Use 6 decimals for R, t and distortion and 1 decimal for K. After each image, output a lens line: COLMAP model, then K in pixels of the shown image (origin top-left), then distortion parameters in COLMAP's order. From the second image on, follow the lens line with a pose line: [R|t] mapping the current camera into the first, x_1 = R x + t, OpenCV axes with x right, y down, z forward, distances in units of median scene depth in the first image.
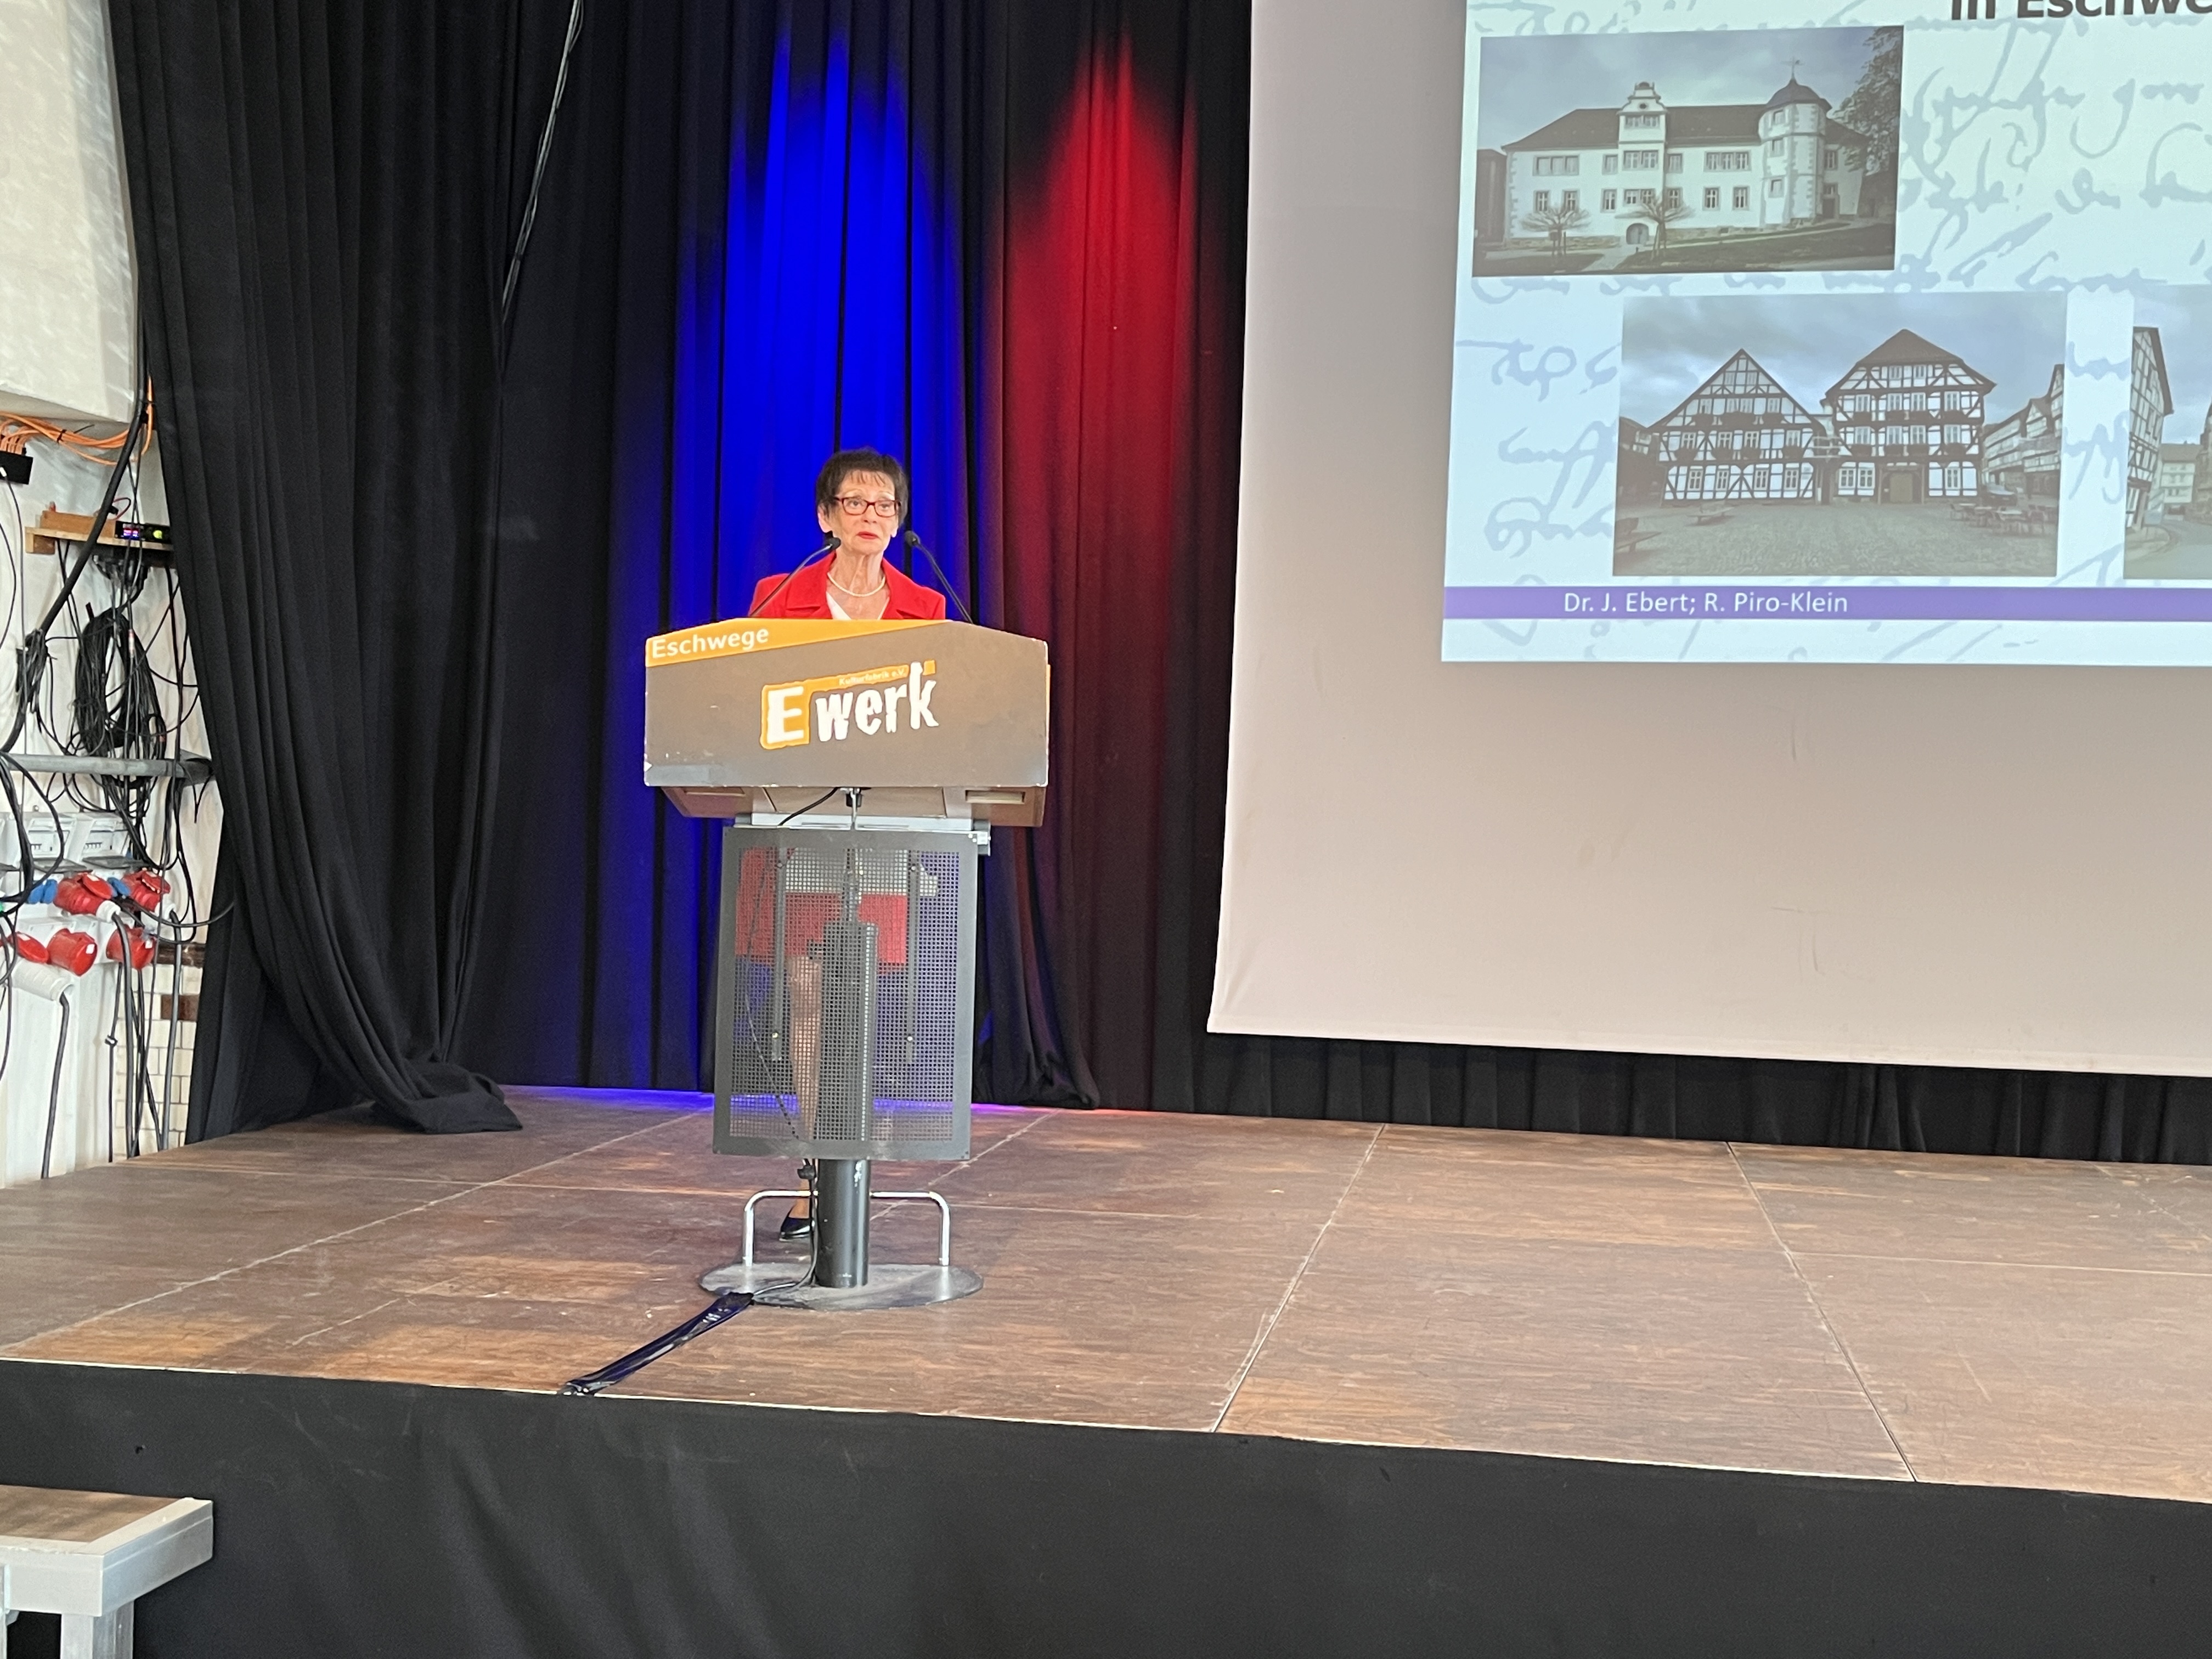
lens RADIAL K [[2556.8, 0, 1110.3], [0, 2556.8, 830.5], [0, 0, 1]] dist [0.047126, 0.000000]
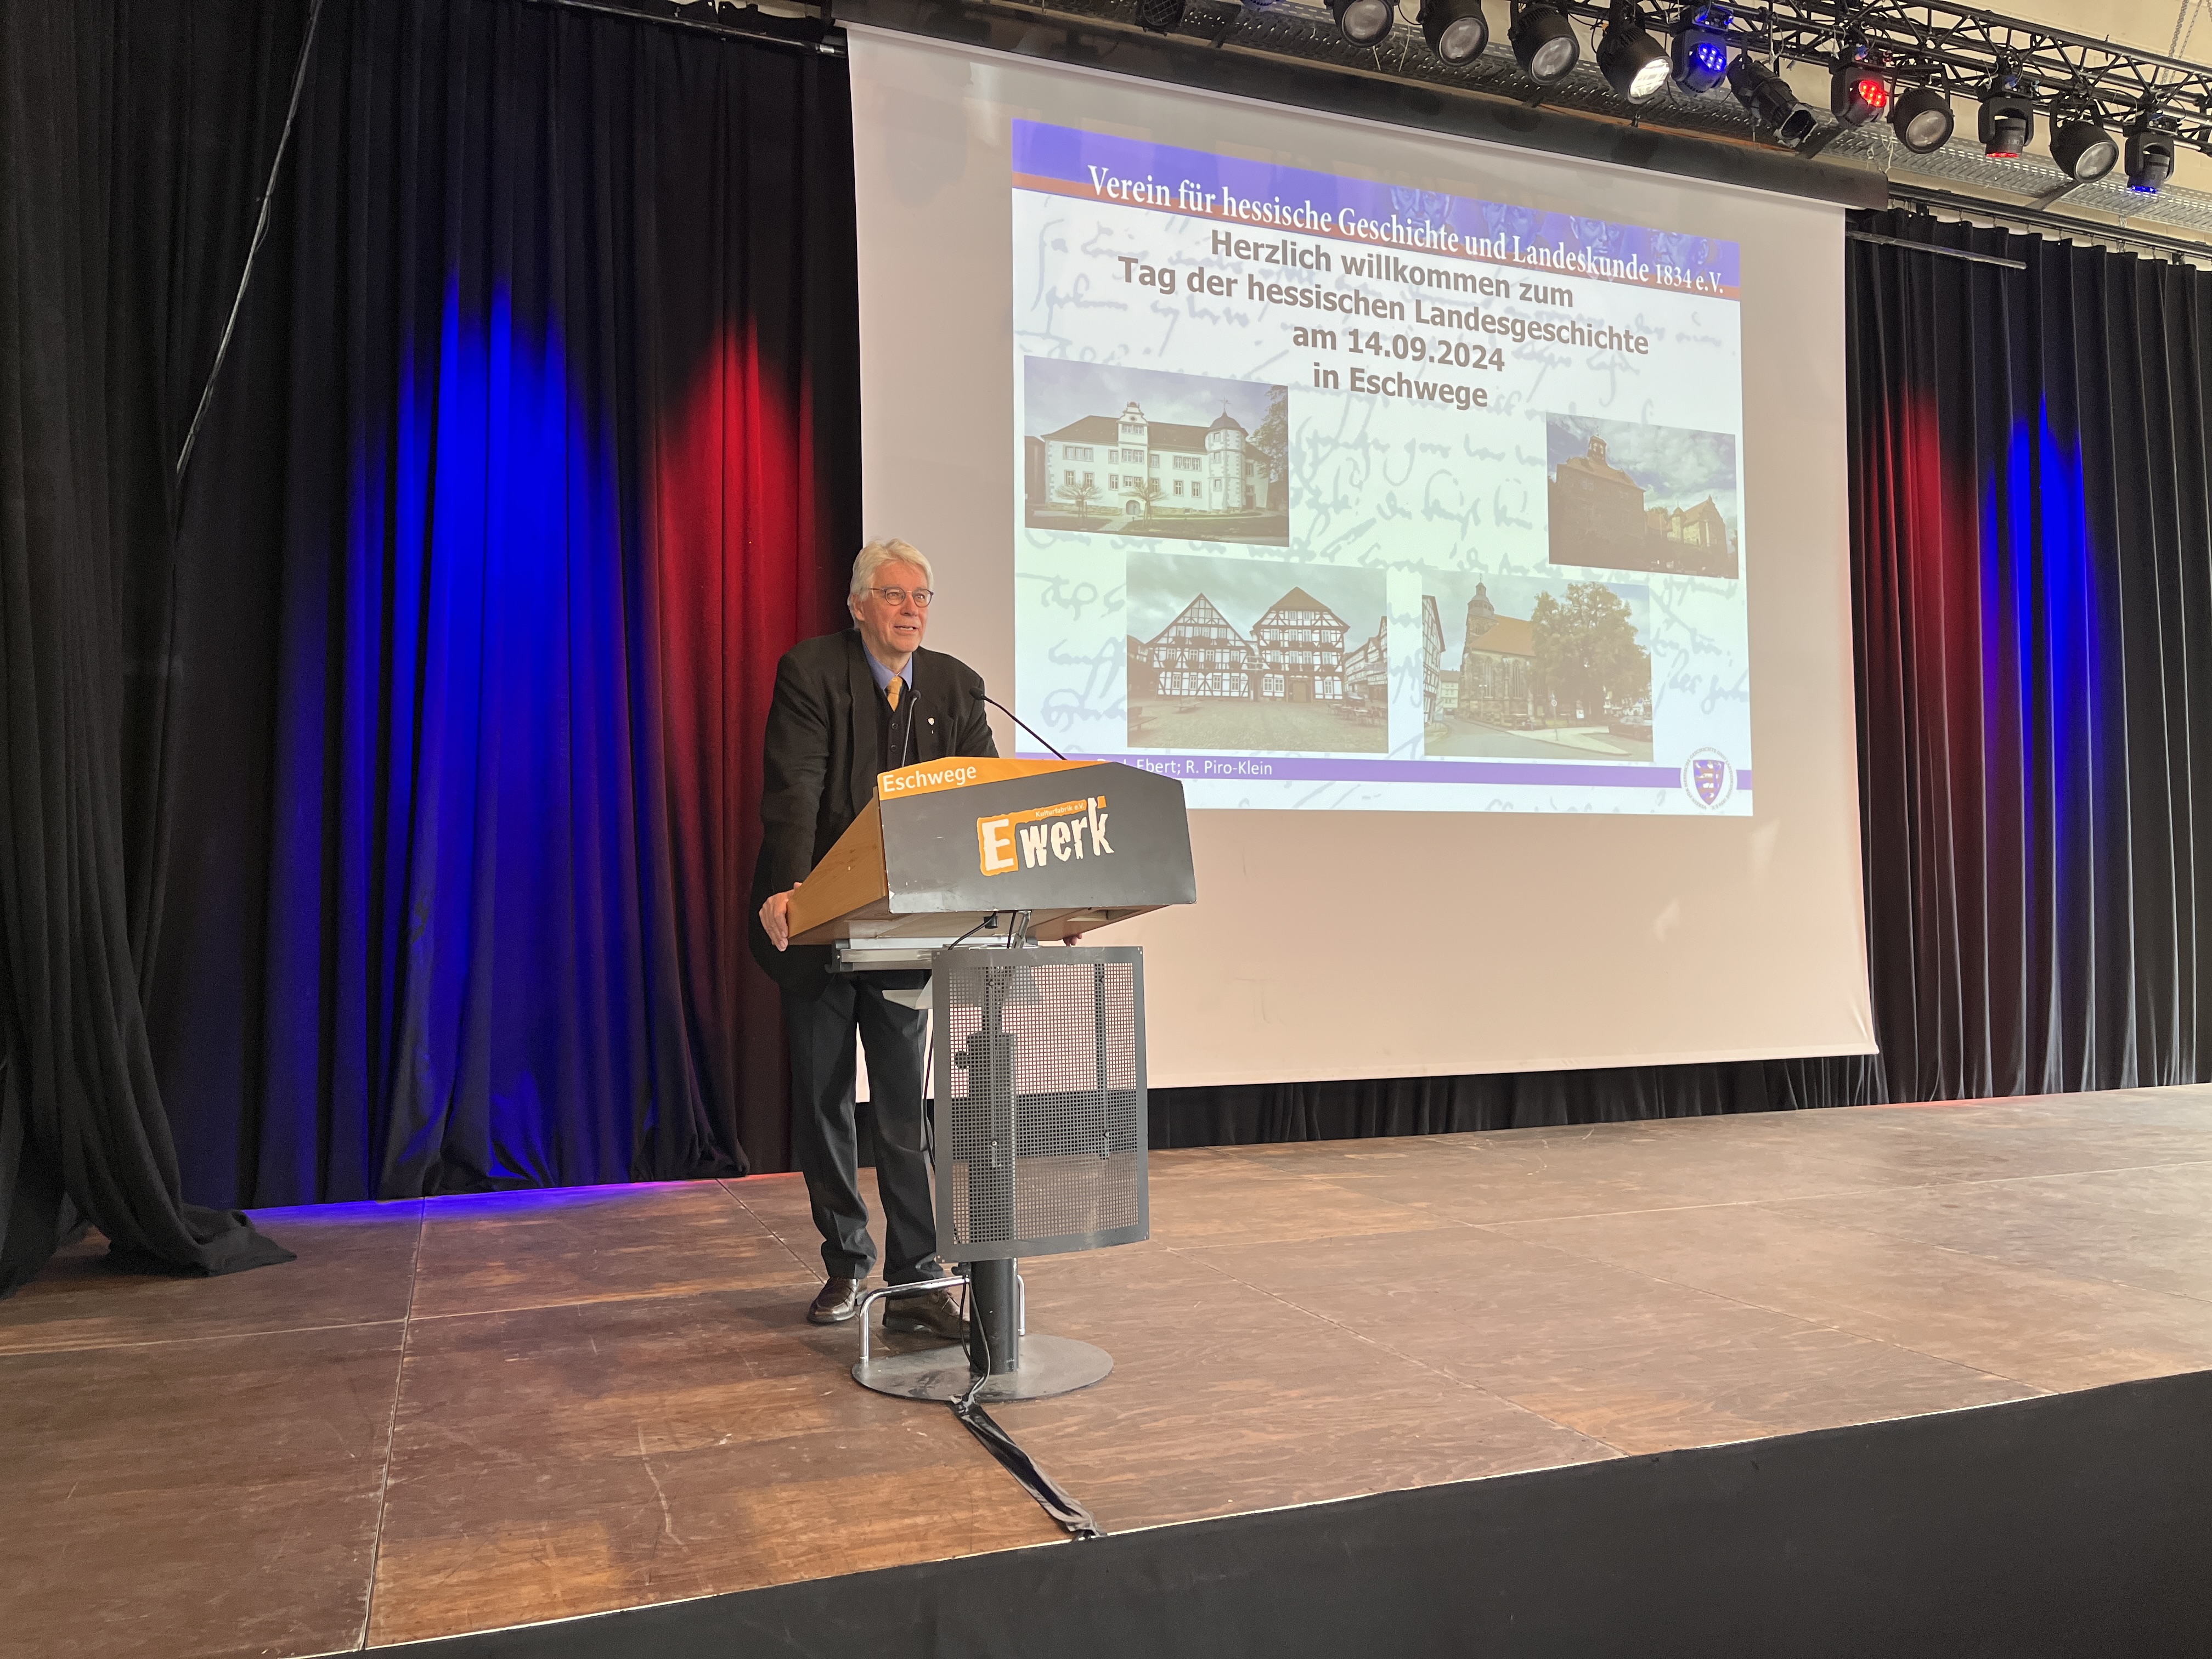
lens RADIAL K [[1664.3, 0, 1079.2], [0, 1664.3, 834.4], [0, 0, 1]] dist [0.062940, -0.066590]
pose [[0.863648, -0.008088, 0.504030, -0.291978], [0.038006, 0.998070, -0.049106, -0.008769], [-0.502660, 0.061567, 0.862289, 0.239909]]
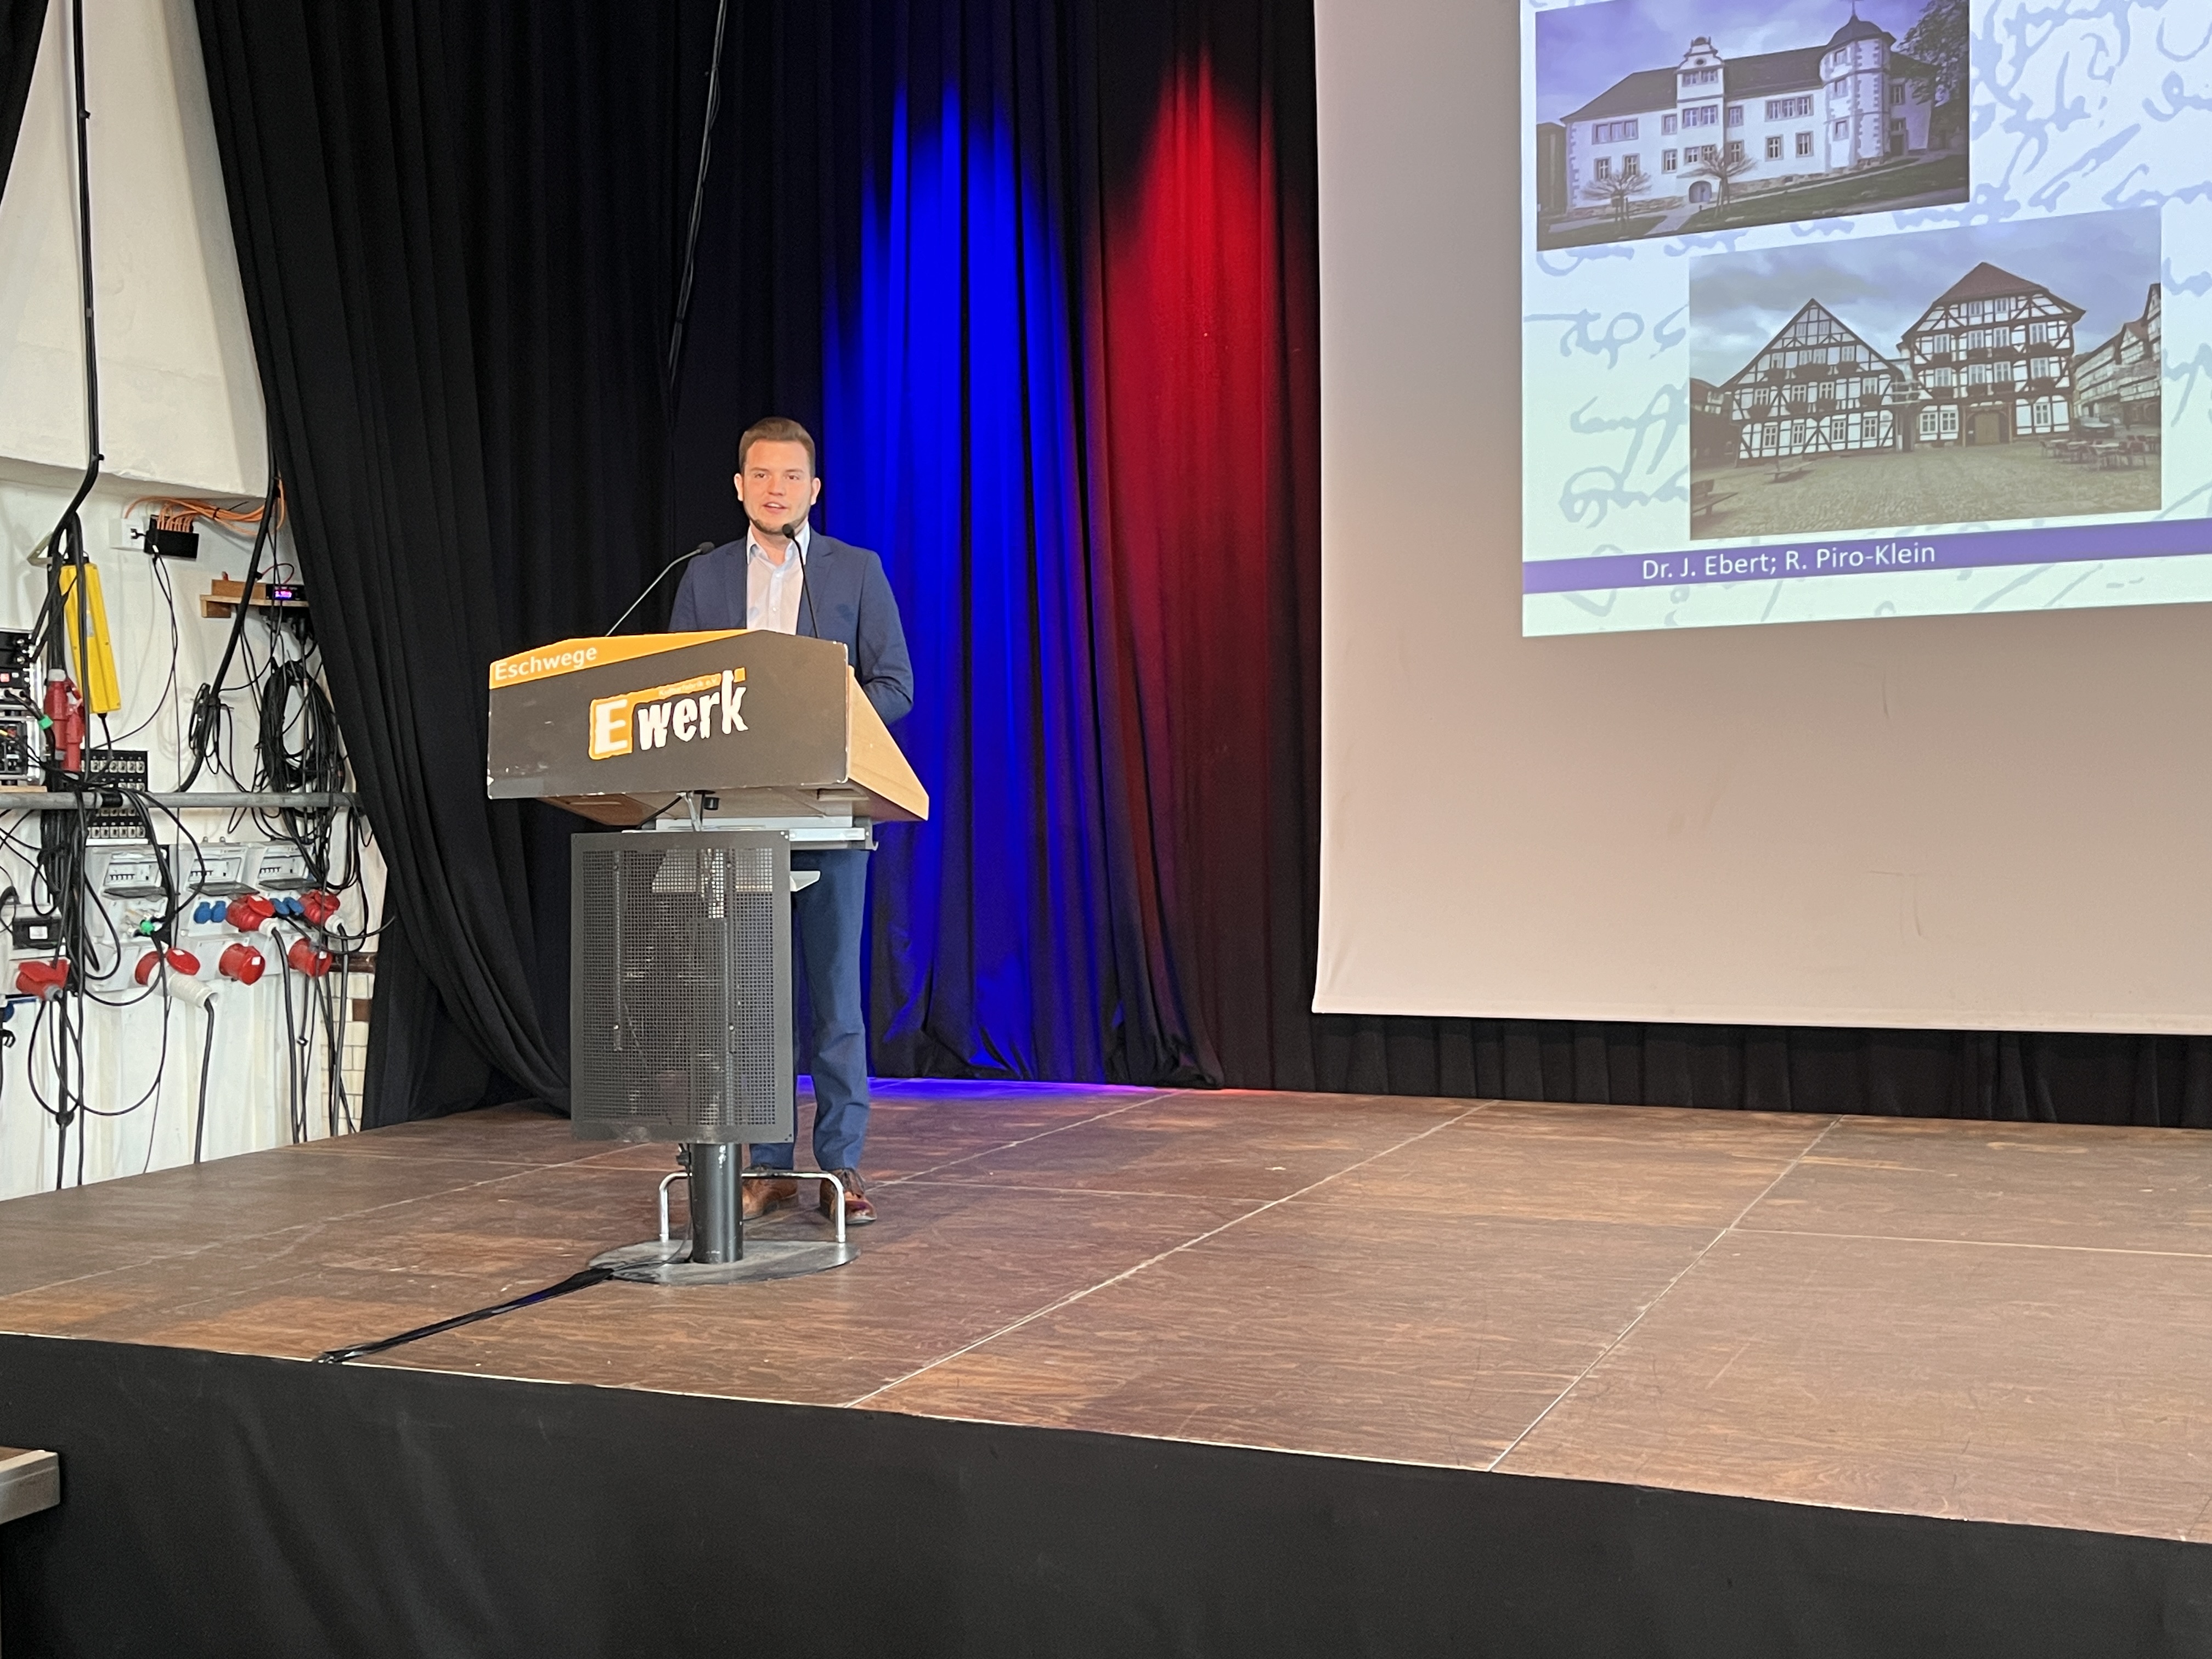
lens RADIAL K [[2402.3, 0, 1095.0], [0, 2402.3, 813.7], [0, 0, 1]] dist [0.037933, 0.000000]
pose [[0.969038, -0.040888, -0.243502, 0.201007], [0.039644, 0.999164, -0.010007, 0.005853], [0.243708, 0.000044, 0.969849, 0.048028]]
